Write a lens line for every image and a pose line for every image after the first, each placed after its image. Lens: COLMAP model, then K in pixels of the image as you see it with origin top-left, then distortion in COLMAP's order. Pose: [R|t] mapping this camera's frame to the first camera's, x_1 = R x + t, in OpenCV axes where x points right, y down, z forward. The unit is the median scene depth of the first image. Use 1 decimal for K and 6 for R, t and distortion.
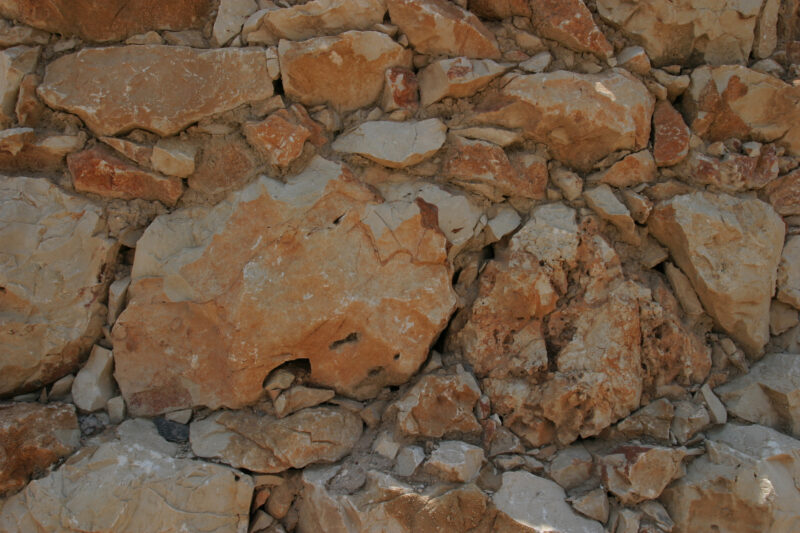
lens RADIAL K [[619.1, 0, 401.6], [0, 619.1, 265.0], [0, 0, 1]] dist [-0.015046, -0.004801]
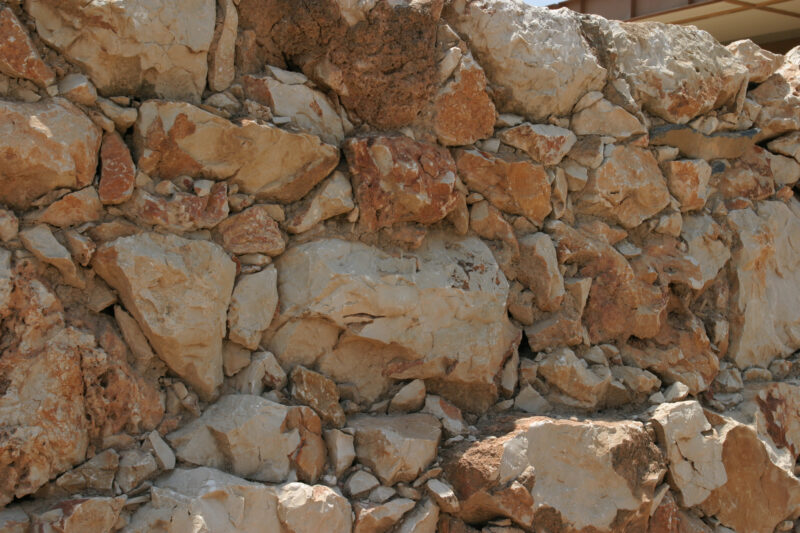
lens RADIAL K [[1084.3, 0, 402.2], [0, 1084.3, 273.2], [0, 0, 1]] dist [0.002499, 0.000000]
pose [[0.870273, -0.010231, 0.492464, -0.005616], [0.009357, 0.999947, 0.004240, -0.058521], [-0.492481, 0.000918, 0.870323, -0.680155]]
